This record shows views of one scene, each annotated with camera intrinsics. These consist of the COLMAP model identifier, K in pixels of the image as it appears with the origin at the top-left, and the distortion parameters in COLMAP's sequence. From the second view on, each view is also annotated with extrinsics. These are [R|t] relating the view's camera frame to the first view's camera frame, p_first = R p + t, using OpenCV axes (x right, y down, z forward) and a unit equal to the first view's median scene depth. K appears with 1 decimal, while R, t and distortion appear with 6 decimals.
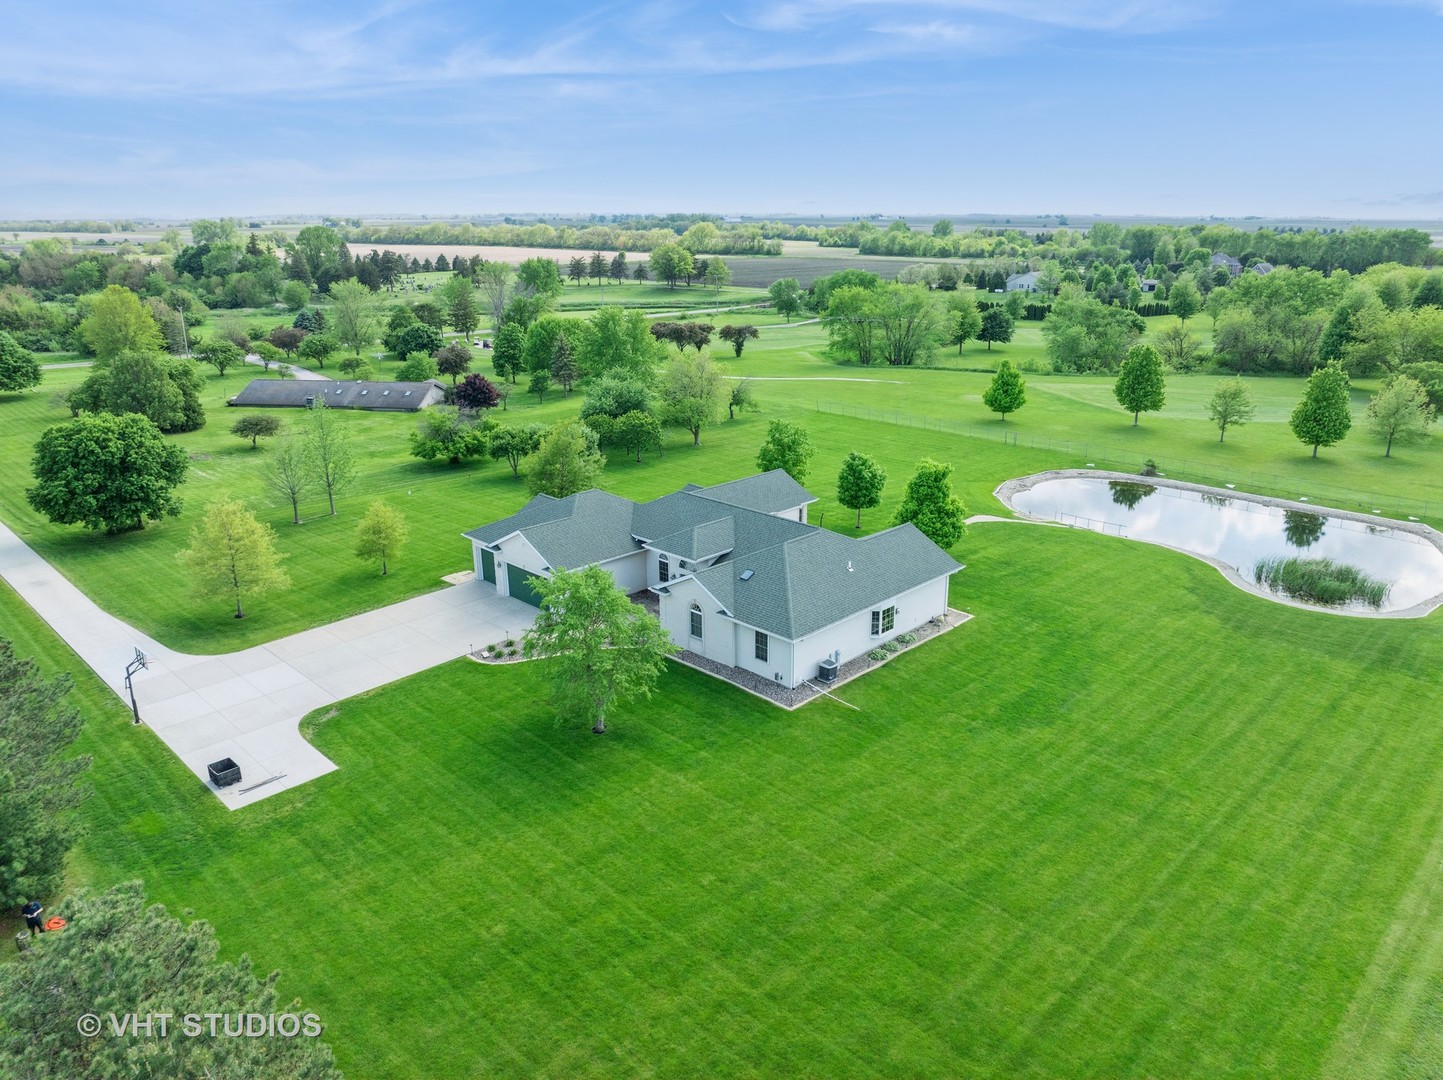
lens RADIAL K [[1016.2, 0, 727.8], [0, 1016.2, 536.3], [0, 0, 1]] dist [-0.035941, 0.003168]
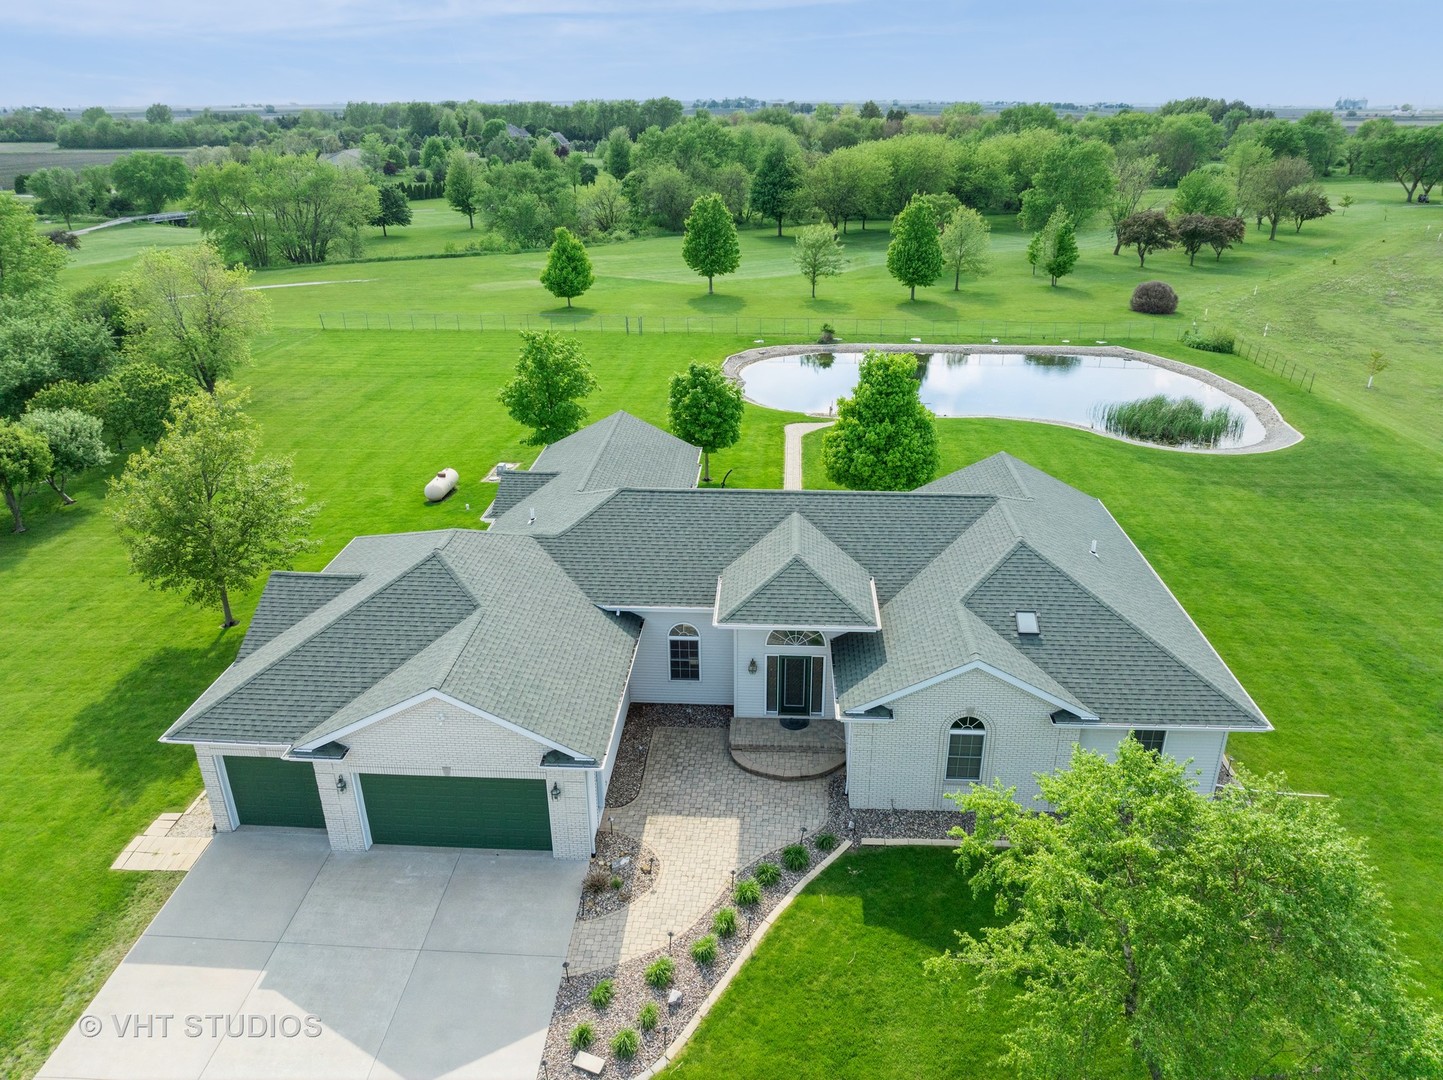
lens RADIAL K [[1014.8, 0, 737.0], [0, 1014.8, 543.9], [0, 0, 1]] dist [-0.041351, 0.004877]
pose [[0.746924, -0.266160, 0.609315, -0.242599], [0.200492, 0.963889, 0.175273, -0.073251], [-0.633962, -0.008753, 0.773314, 0.462352]]
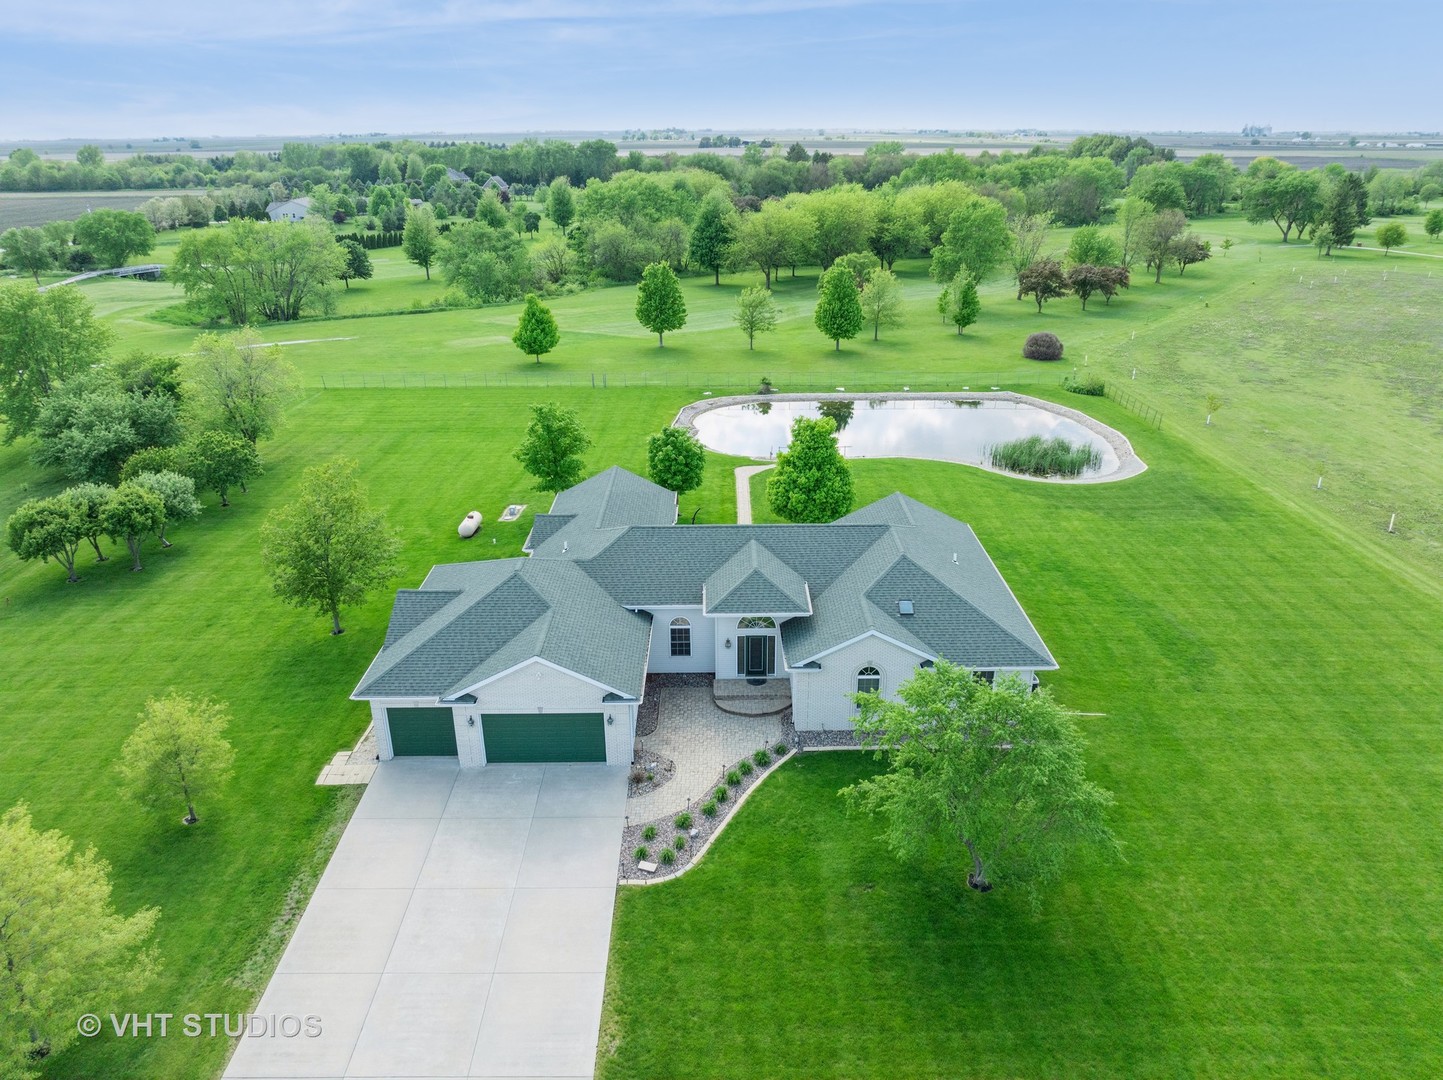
lens RADIAL K [[1016.3, 0, 730.9], [0, 1016.3, 542.5], [0, 0, 1]] dist [-0.035304, -0.001603]
pose [[0.705482, -0.269154, 0.655630, -0.363120], [0.217799, 0.962651, 0.160834, -0.103565], [-0.674432, 0.029330, 0.737754, 0.341999]]
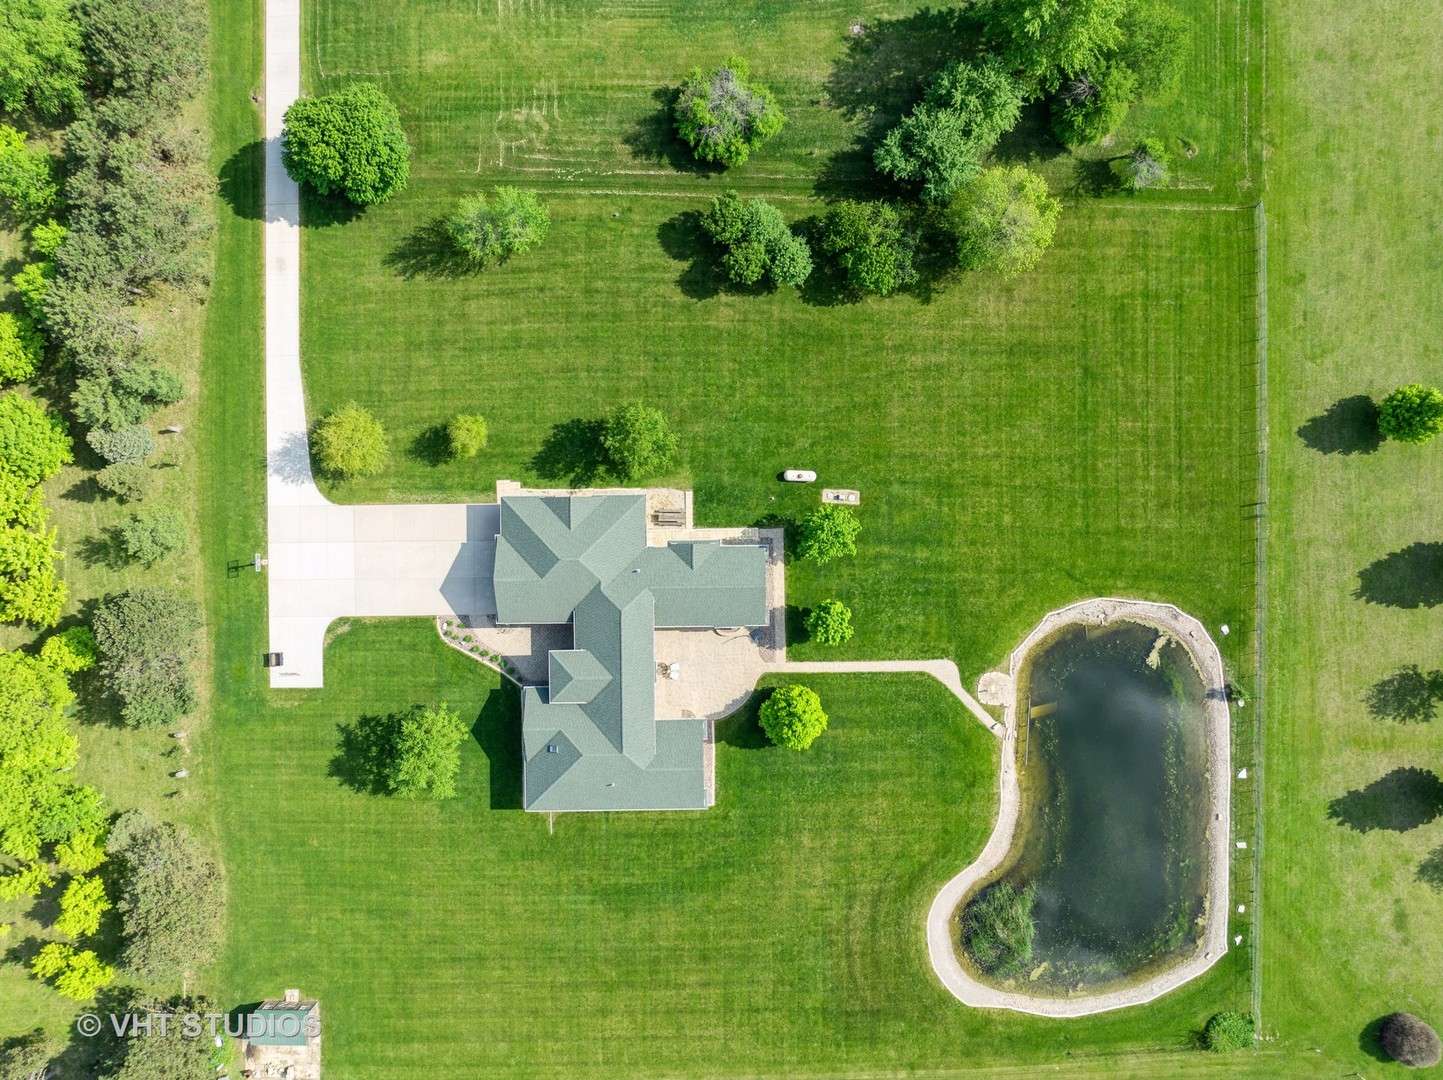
lens RADIAL K [[1014.8, 0, 737.0], [0, 1014.8, 543.9], [0, 0, 1]] dist [-0.041351, 0.004877]
pose [[0.706710, 0.707280, 0.017760, -0.020840], [-0.228828, 0.204747, 0.951691, -1.023638], [0.669476, -0.676634, 0.306542, 0.601514]]
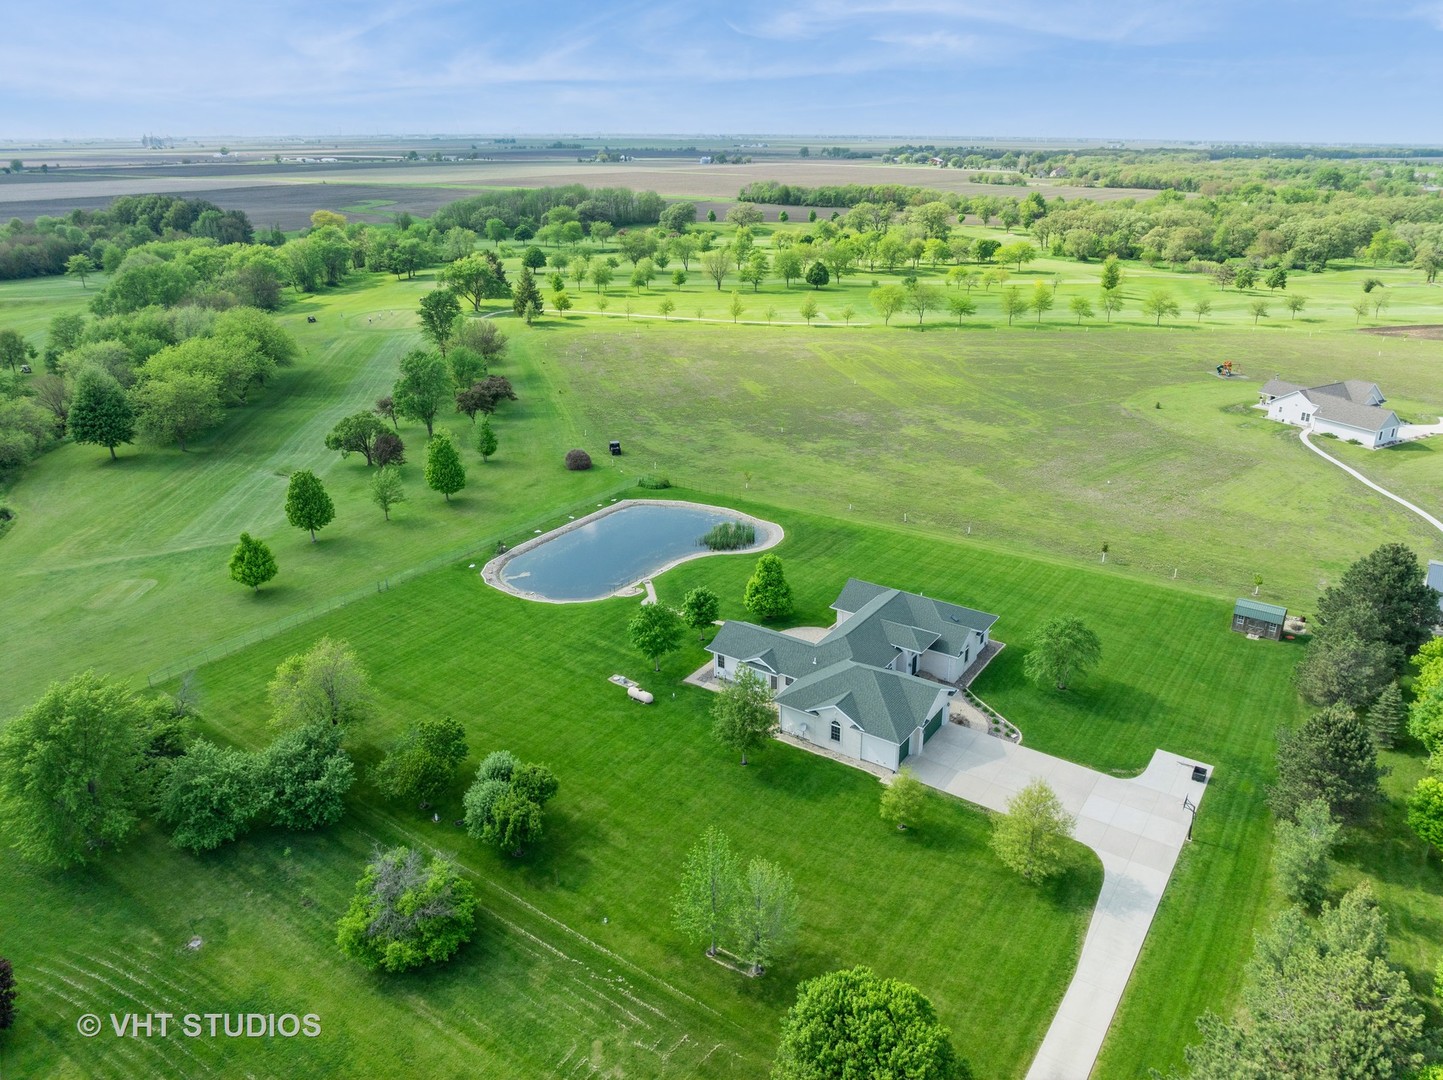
lens RADIAL K [[1016.2, 0, 746.2], [0, 1016.2, 542.2], [0, 0, 1]] dist [-0.039222, 0.006447]
pose [[-0.185174, -0.368147, 0.911141, -0.997561], [0.293639, 0.864088, 0.408813, -0.613133], [-0.937810, 0.343248, -0.051904, 0.911335]]
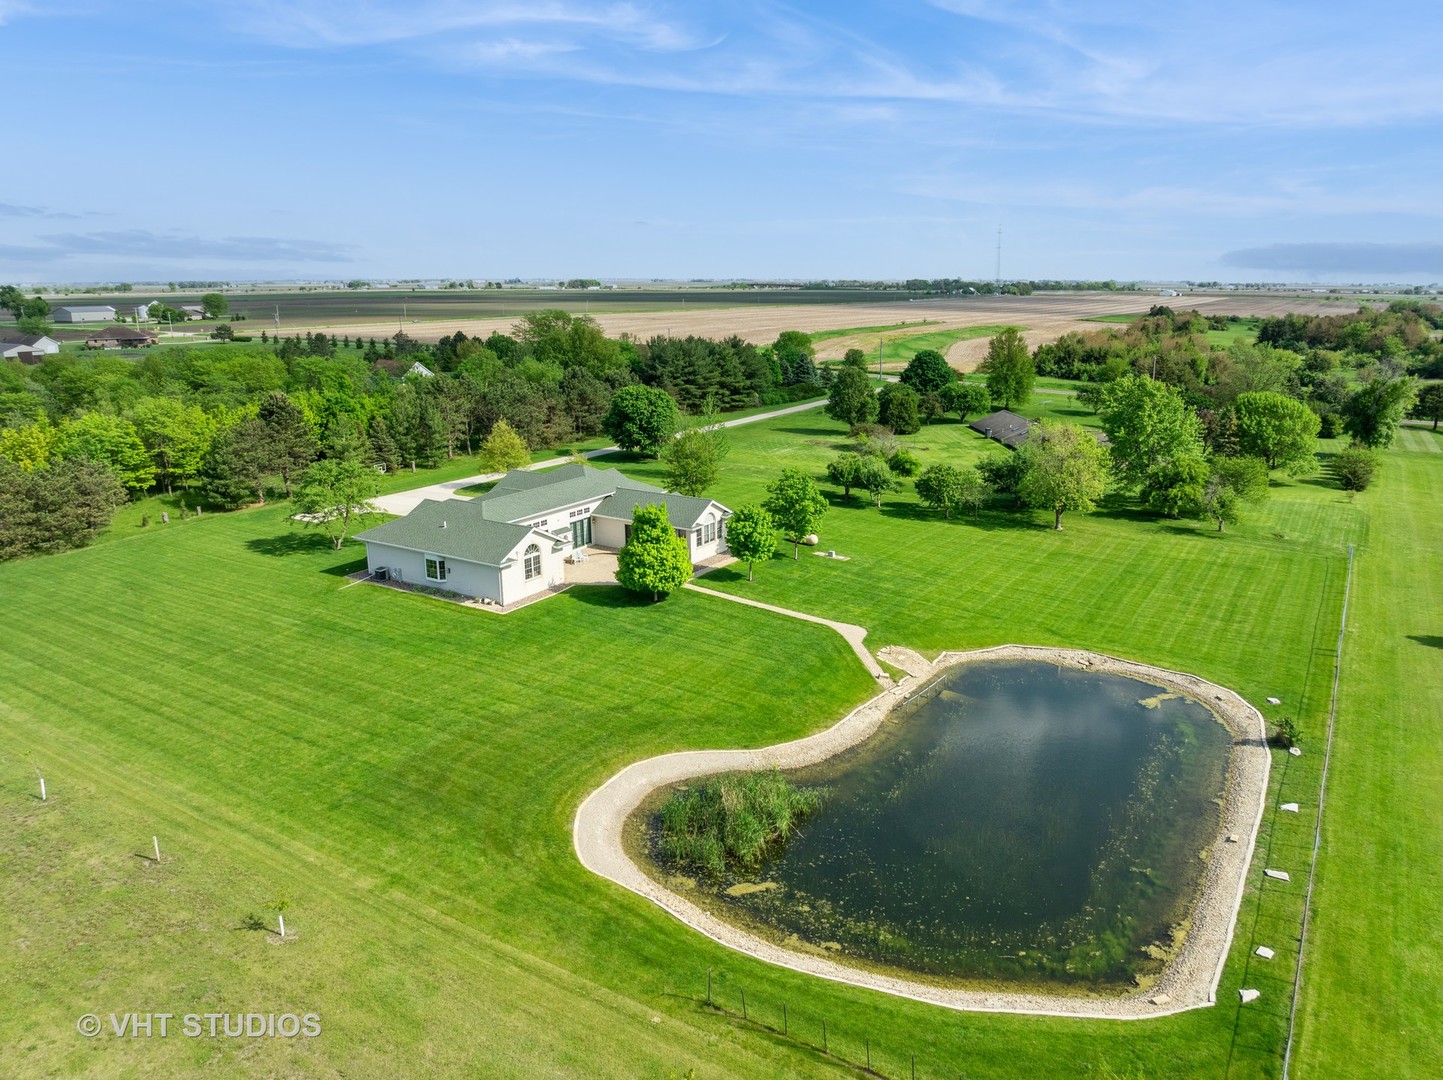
lens RADIAL K [[1014.8, 0, 737.0], [0, 1014.8, 543.9], [0, 0, 1]] dist [-0.041351, 0.004877]
pose [[0.223659, 0.249834, -0.942104, 0.987854], [-0.298317, 0.937749, 0.177858, -0.201961], [0.927892, 0.241266, 0.284266, 0.654193]]
